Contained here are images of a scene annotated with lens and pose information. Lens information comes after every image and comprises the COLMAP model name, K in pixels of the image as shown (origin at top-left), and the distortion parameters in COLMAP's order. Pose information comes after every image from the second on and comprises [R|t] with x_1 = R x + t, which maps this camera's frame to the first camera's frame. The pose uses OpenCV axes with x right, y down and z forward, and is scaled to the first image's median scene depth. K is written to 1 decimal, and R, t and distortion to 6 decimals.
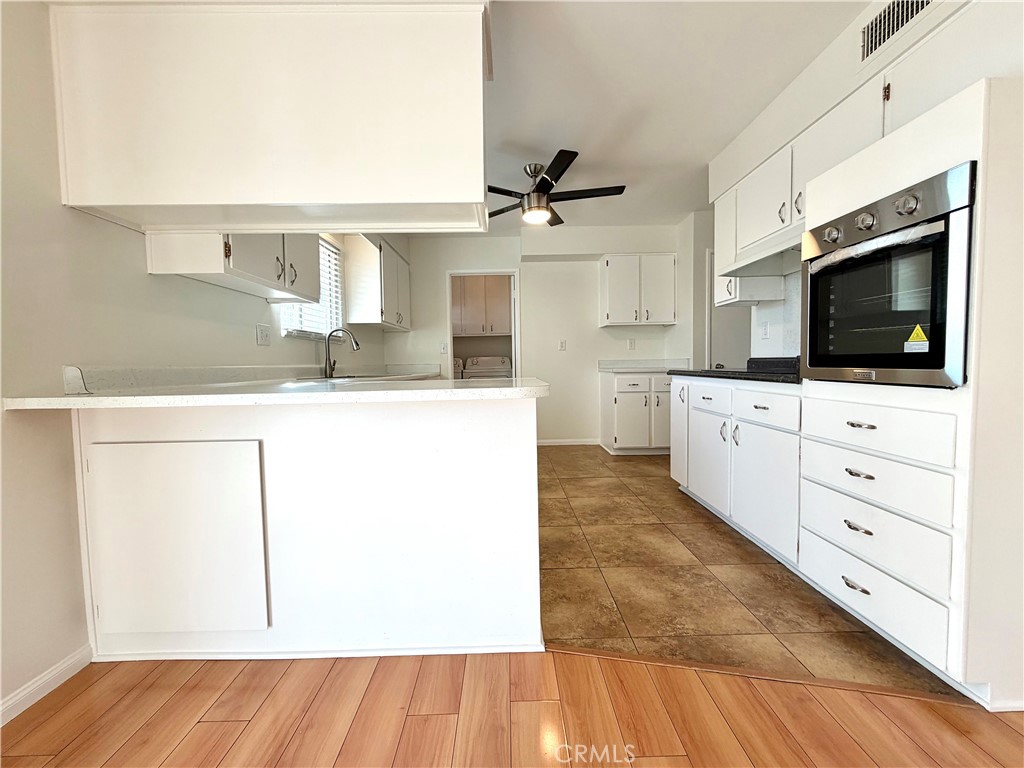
lens RADIAL K [[409.1, 0, 511.1], [0, 409.1, 380.8], [0, 0, 1]] dist [0.001414, 0.000556]
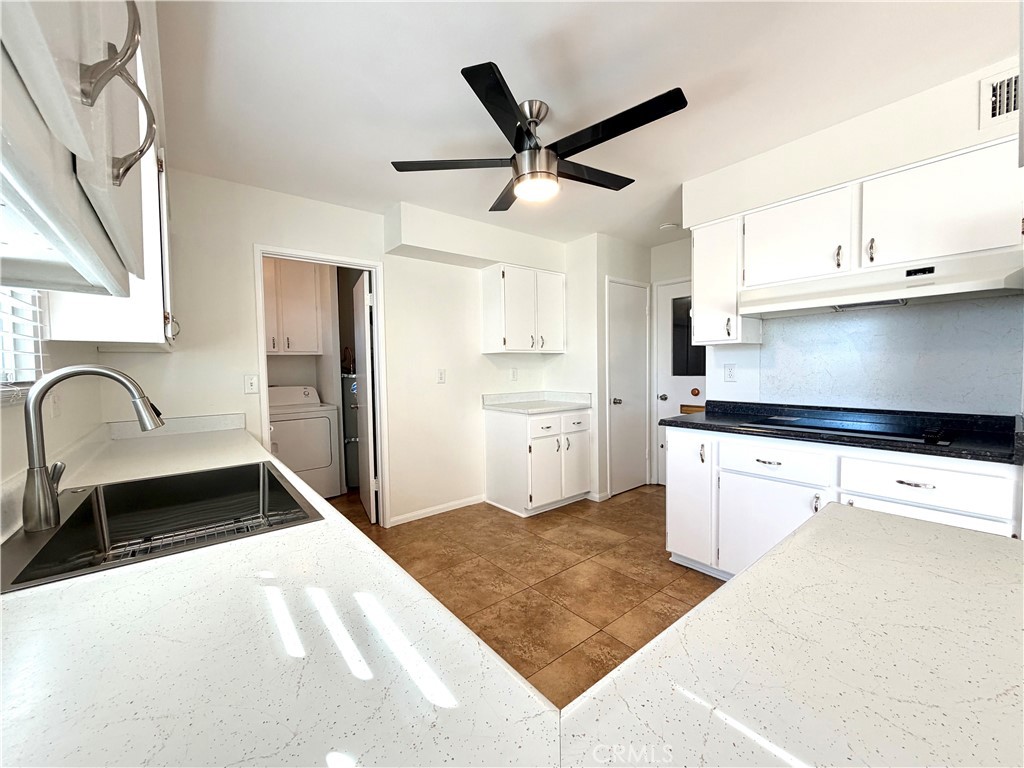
lens RADIAL K [[409.1, 0, 509.9], [0, 409.1, 383.7], [0, 0, 1]] dist [0.001414, 0.000556]
pose [[0.787277, -0.021029, 0.616241, -0.263103], [0.029387, 0.999562, -0.003434, -0.077459], [-0.615899, 0.020813, 0.787550, 0.397039]]
